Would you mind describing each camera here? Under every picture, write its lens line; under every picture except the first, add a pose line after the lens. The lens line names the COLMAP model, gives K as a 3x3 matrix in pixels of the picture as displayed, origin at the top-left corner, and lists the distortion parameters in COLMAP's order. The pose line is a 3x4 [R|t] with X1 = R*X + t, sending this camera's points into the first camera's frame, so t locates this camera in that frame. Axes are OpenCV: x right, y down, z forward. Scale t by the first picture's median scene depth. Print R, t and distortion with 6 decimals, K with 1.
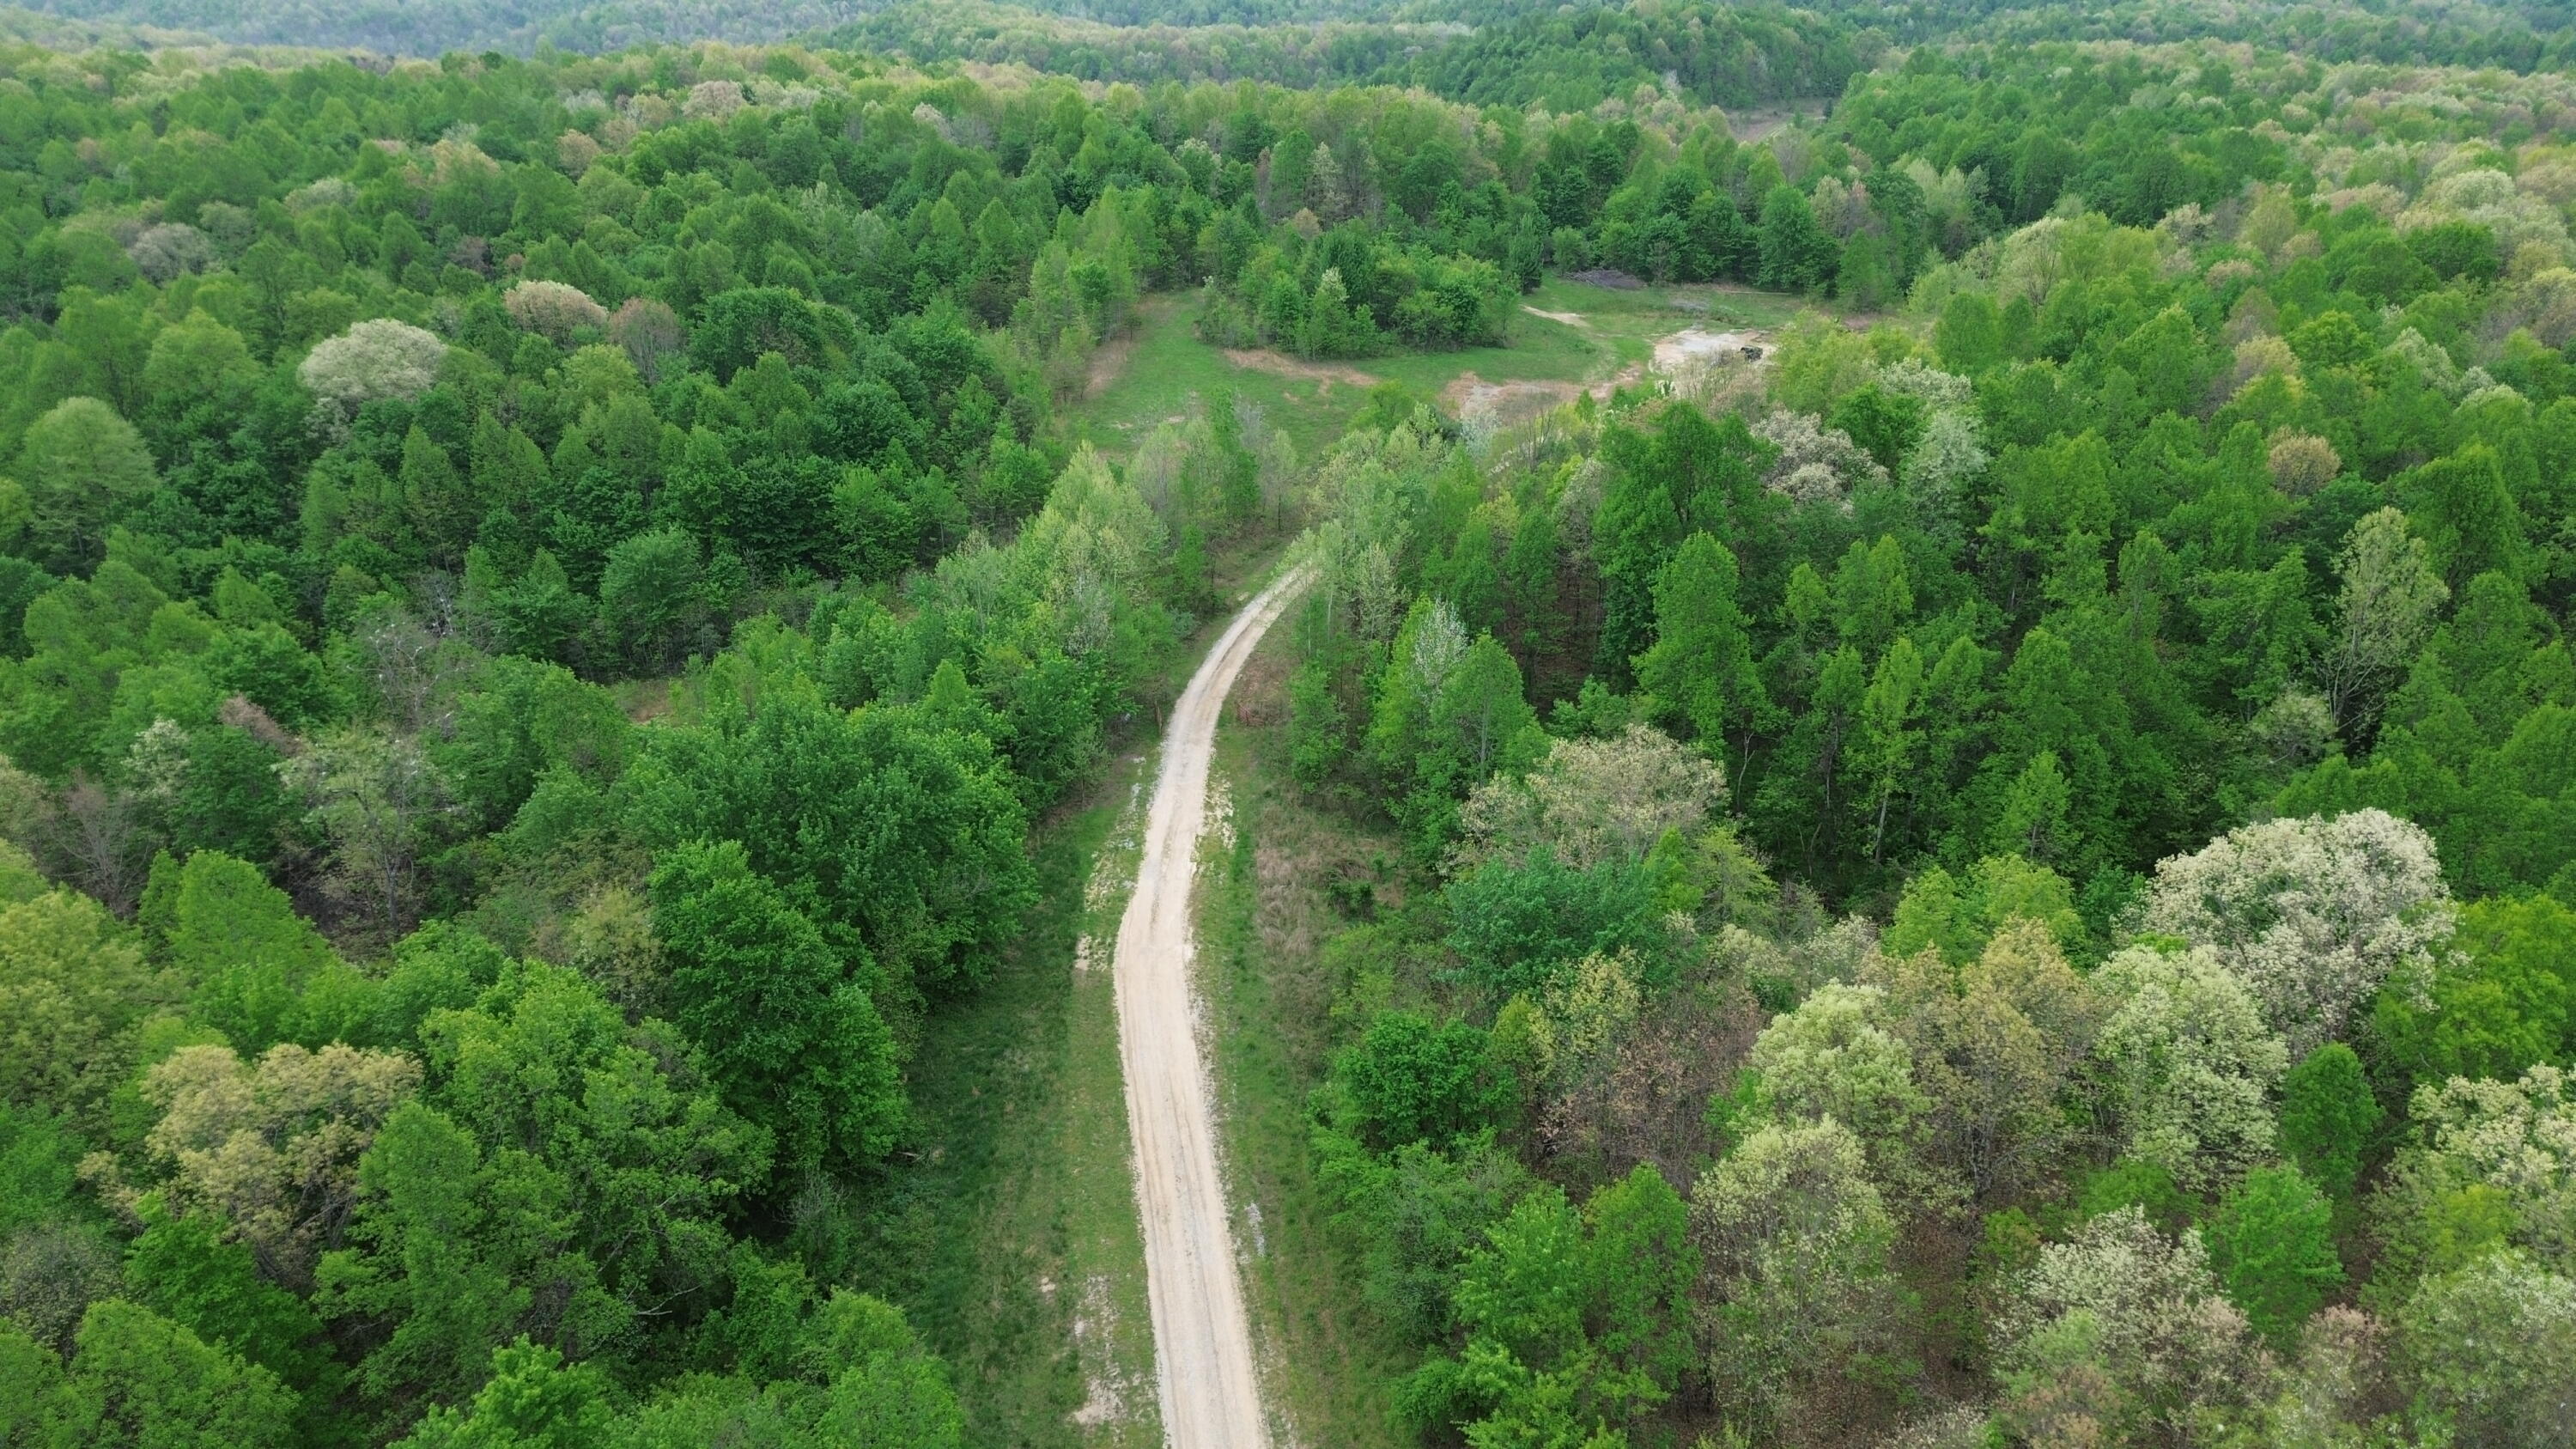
lens RADIAL K [[1817.9, 0, 1300.3], [0, 1817.9, 735.6], [0, 0, 1]] dist [0.074089, -0.068001]
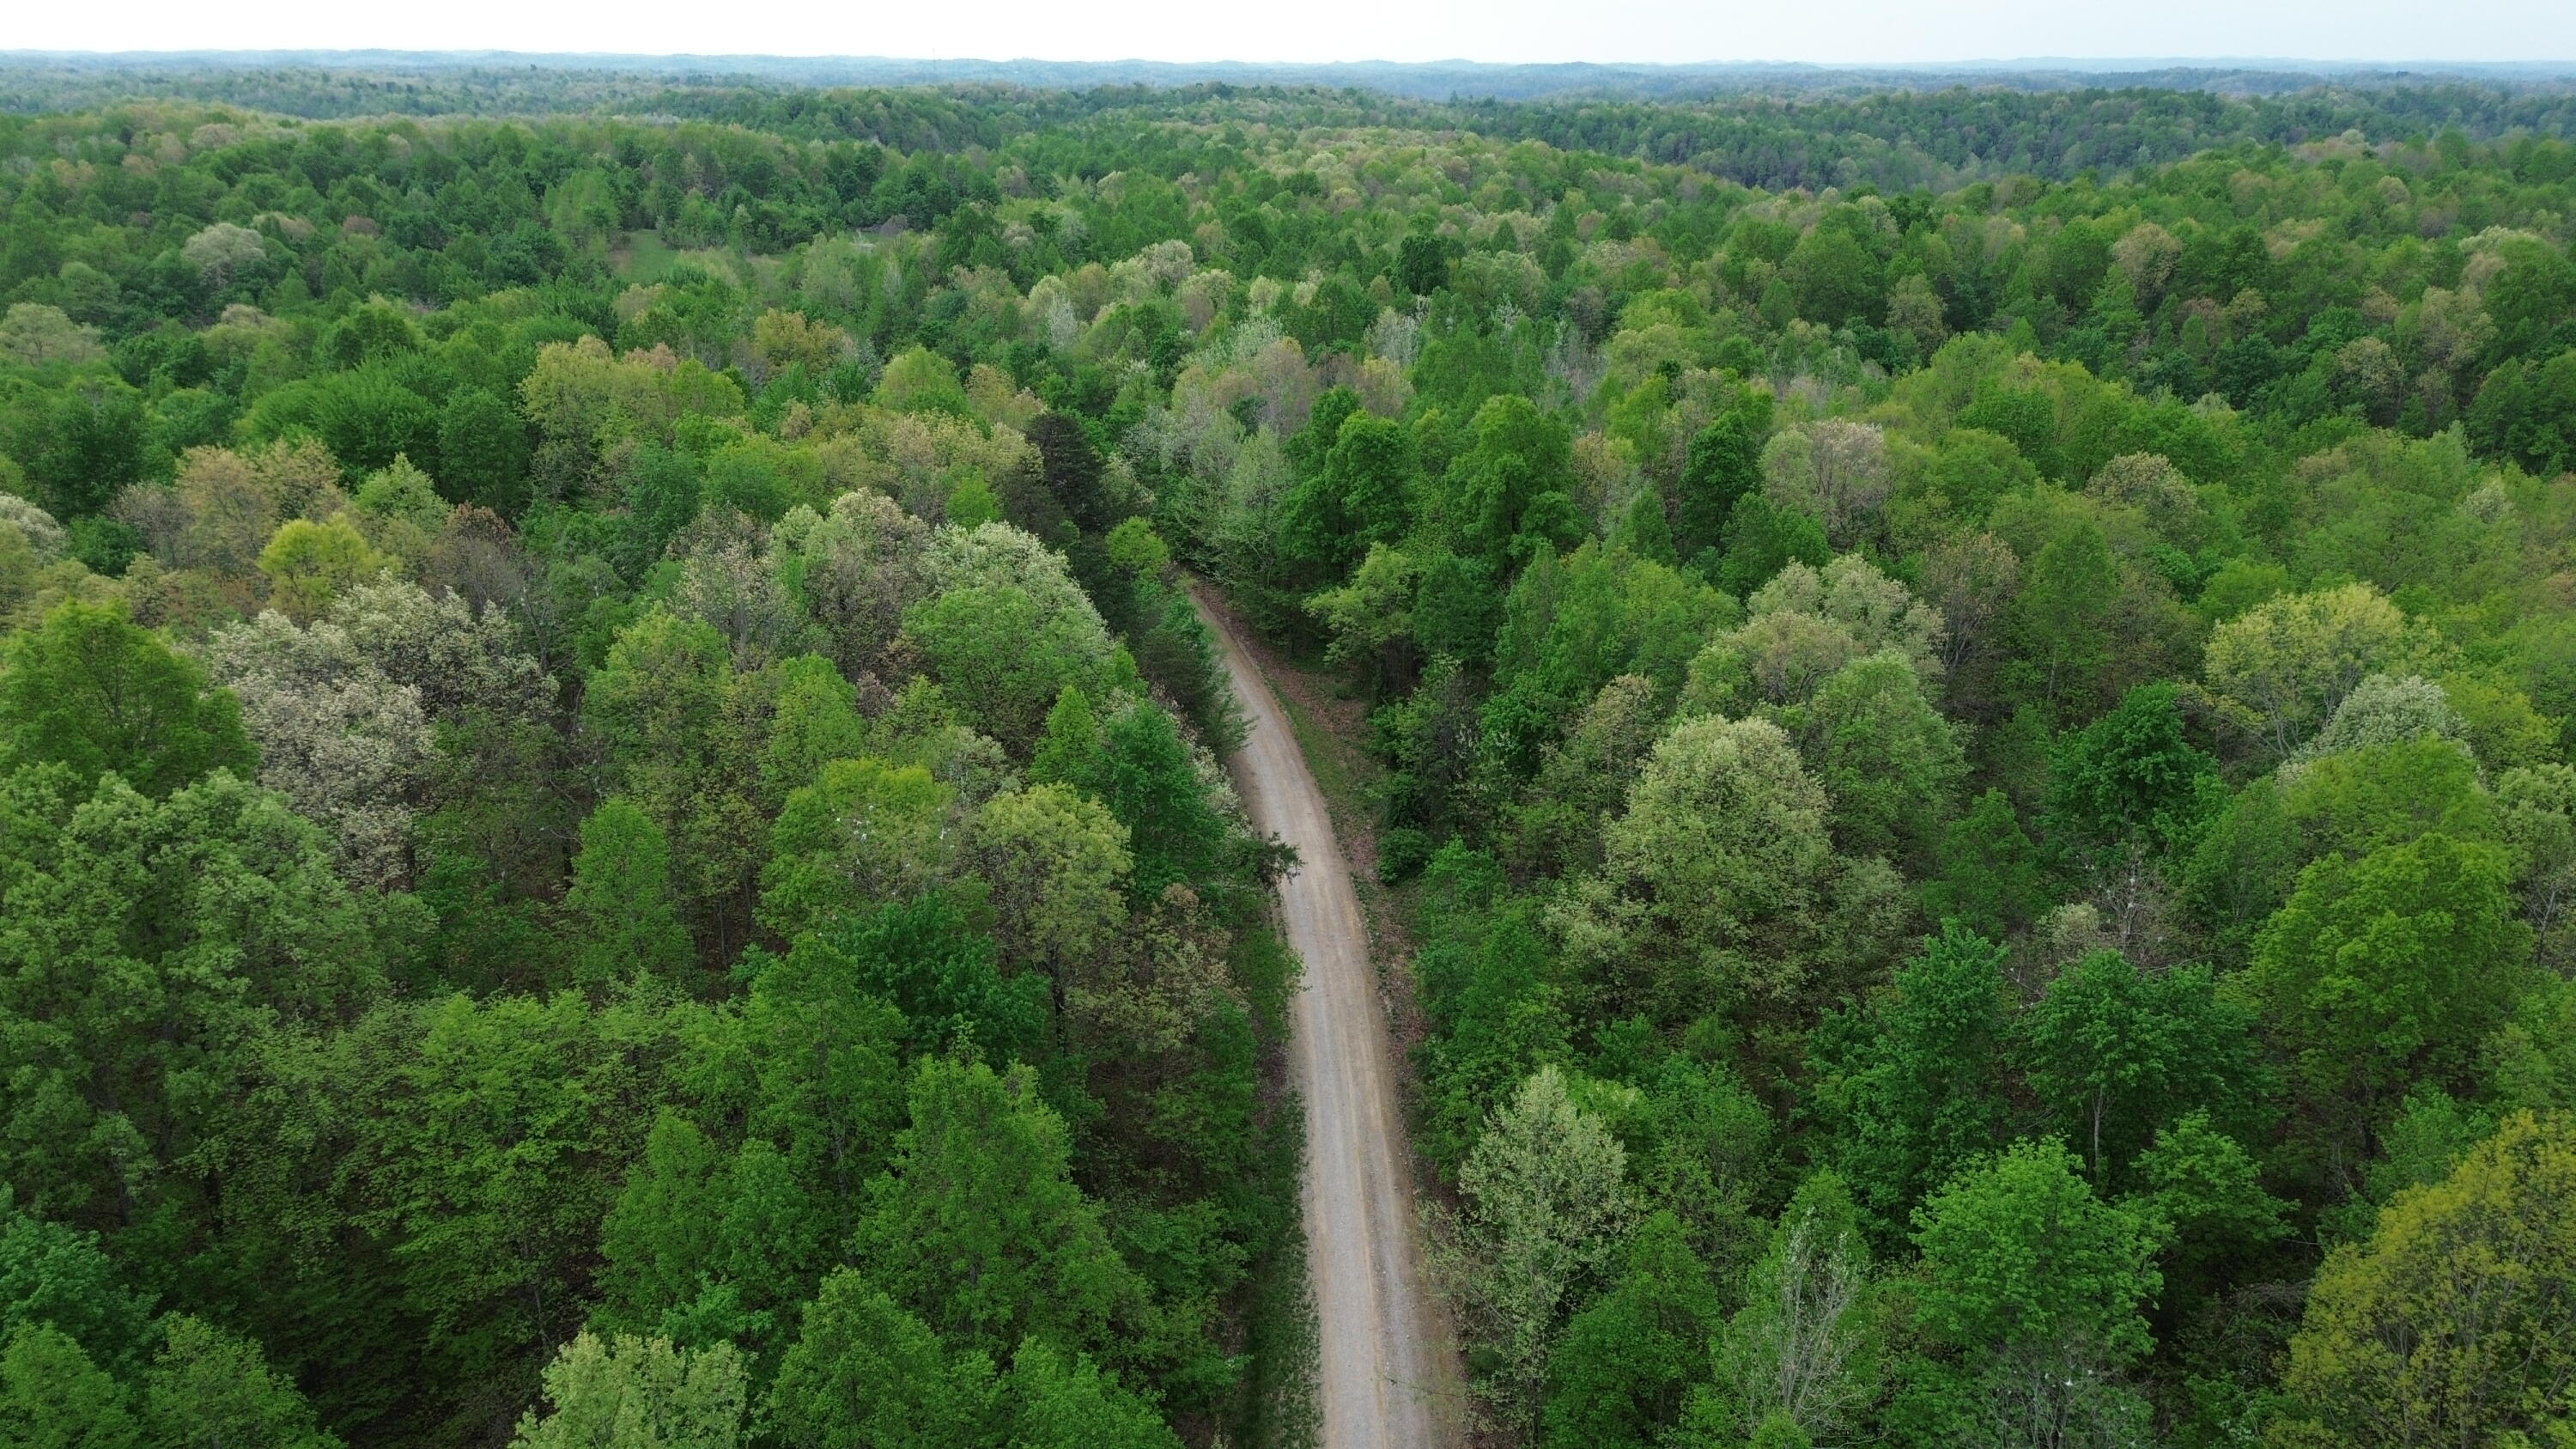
lens RADIAL K [[1817.9, 0, 1290.2], [0, 1817.9, 723.0], [0, 0, 1]] dist [0.074089, -0.068001]
pose [[0.909766, -0.140855, 0.390493, -0.217995], [0.164901, 0.985897, -0.028560, 0.312943], [-0.380963, 0.090375, 0.920163, -0.659807]]
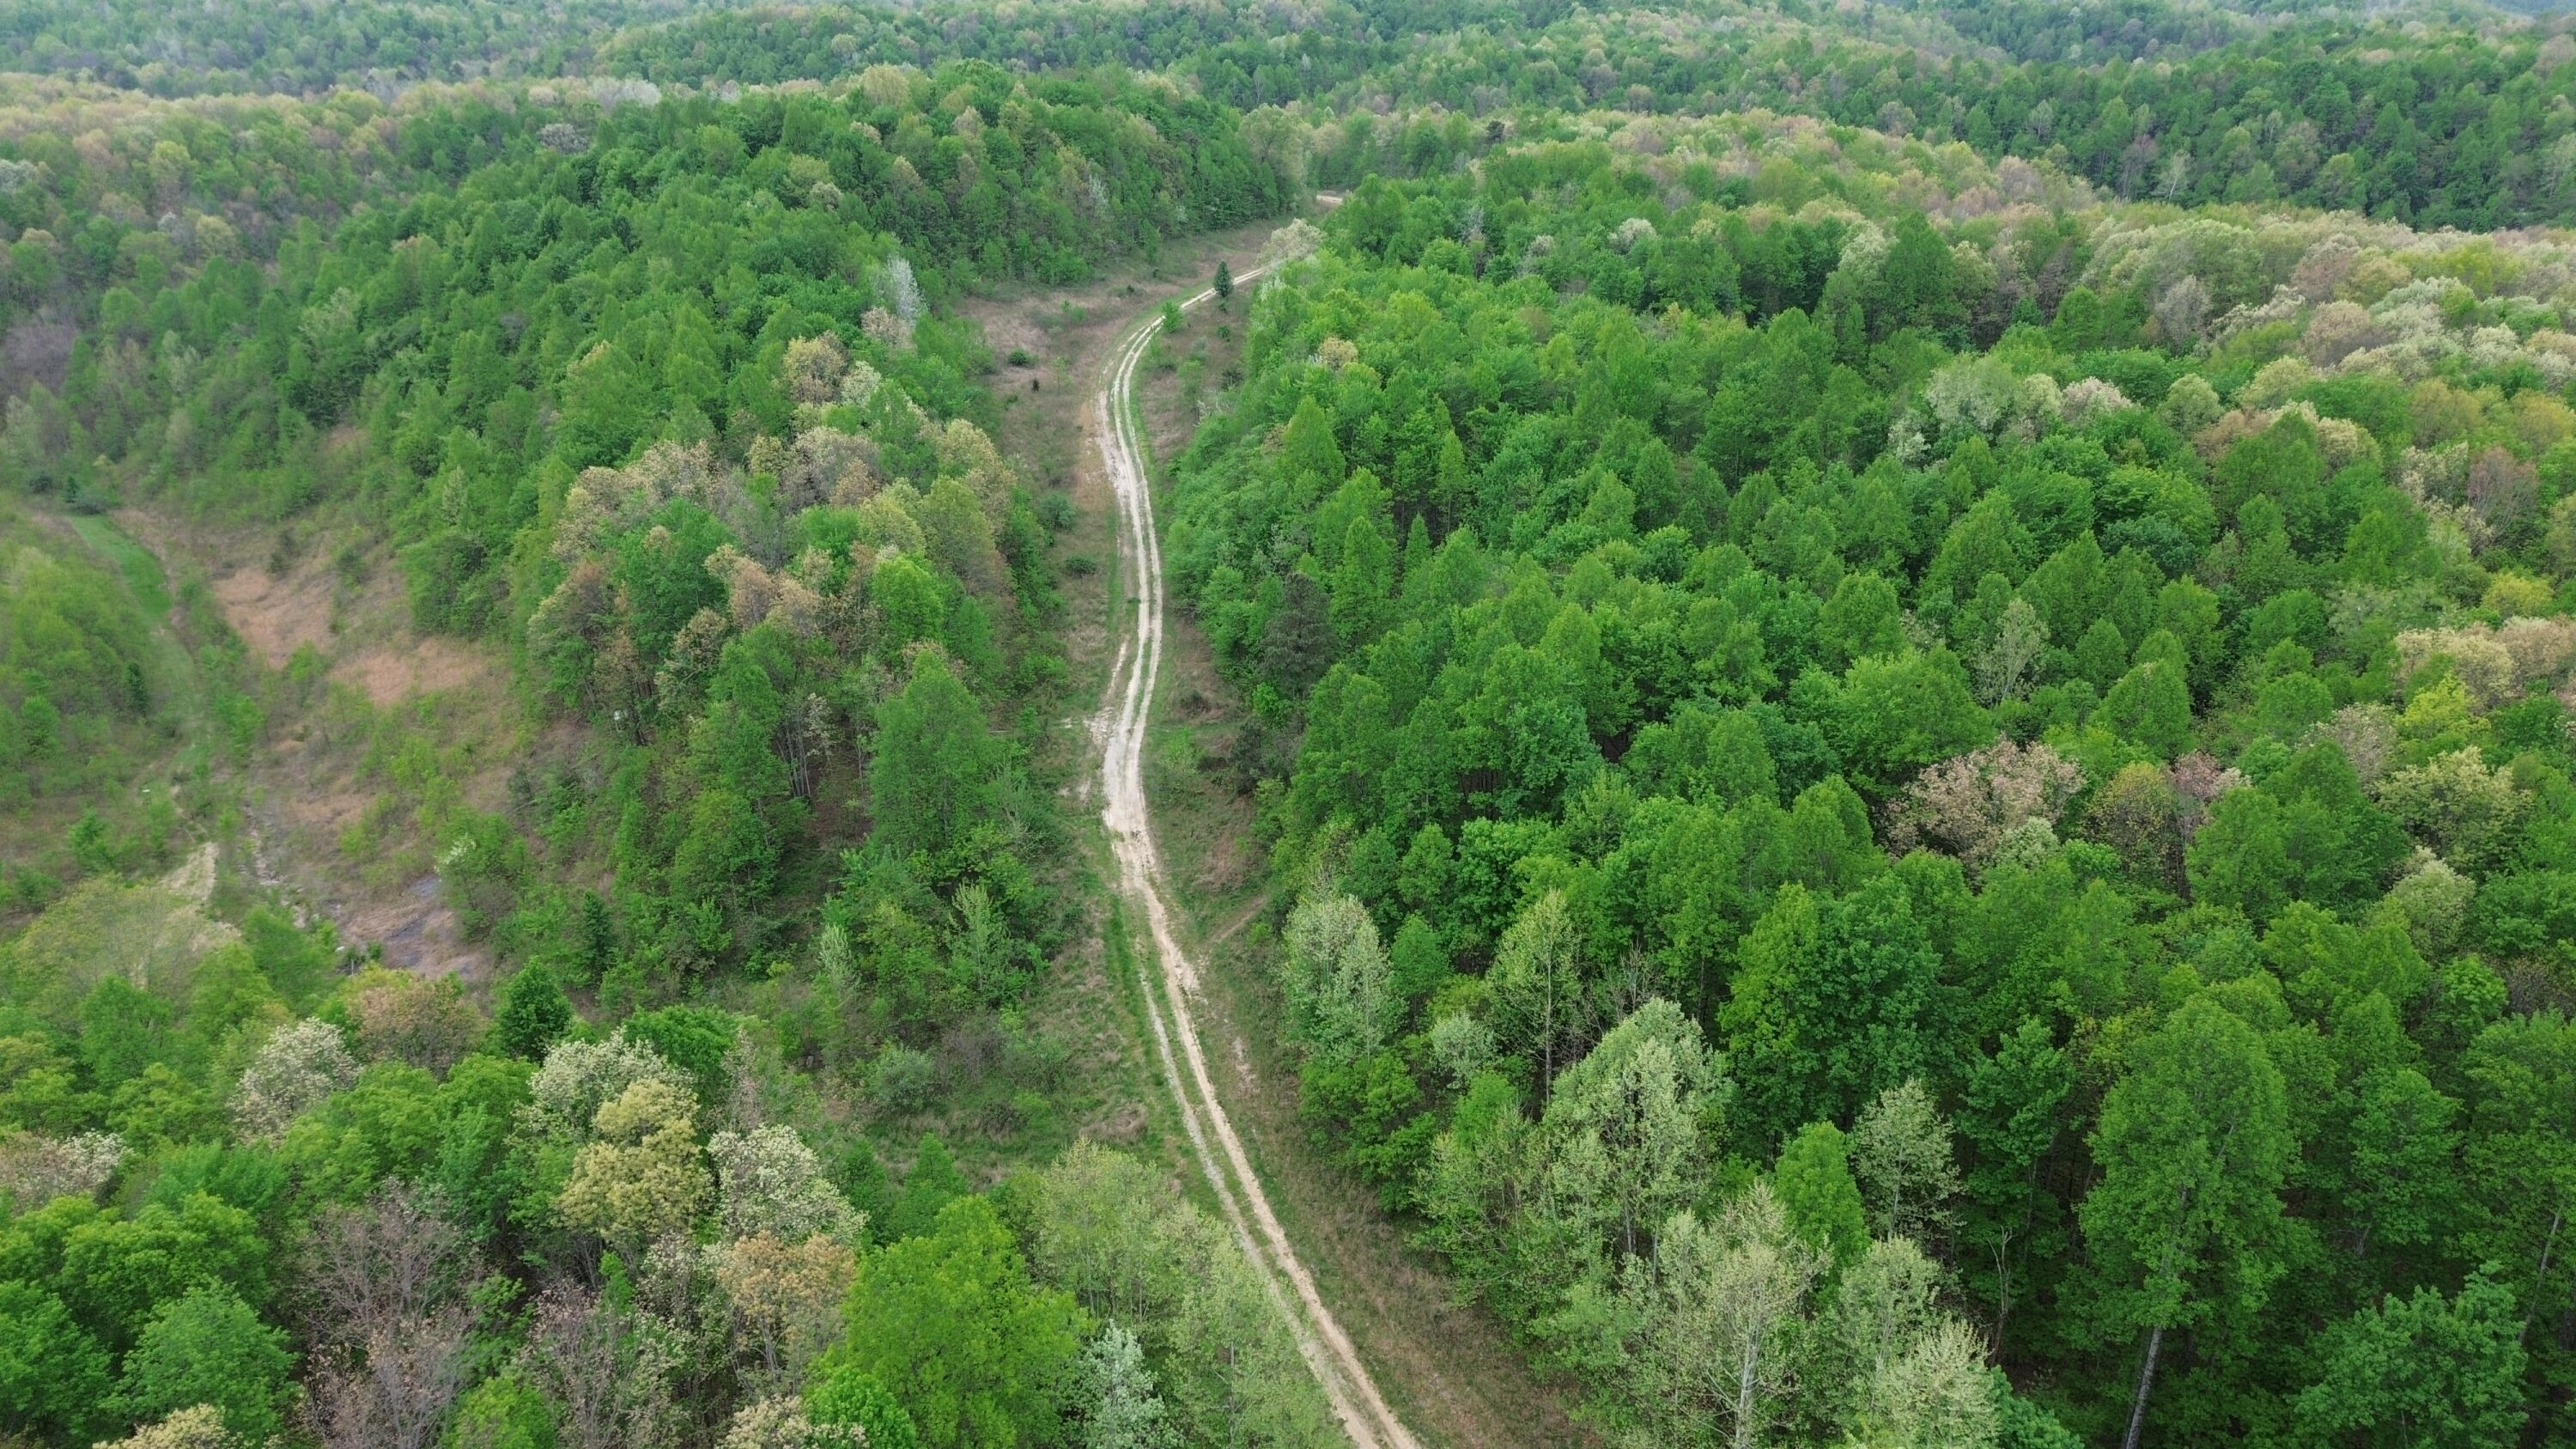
lens RADIAL K [[1817.9, 0, 1300.8], [0, 1817.9, 720.7], [0, 0, 1]] dist [0.074089, -0.068001]
pose [[0.950632, -0.131267, 0.281191, 0.302372], [0.130907, 0.991190, 0.020150, -0.476530], [-0.281358, 0.017655, 0.959440, 1.028794]]
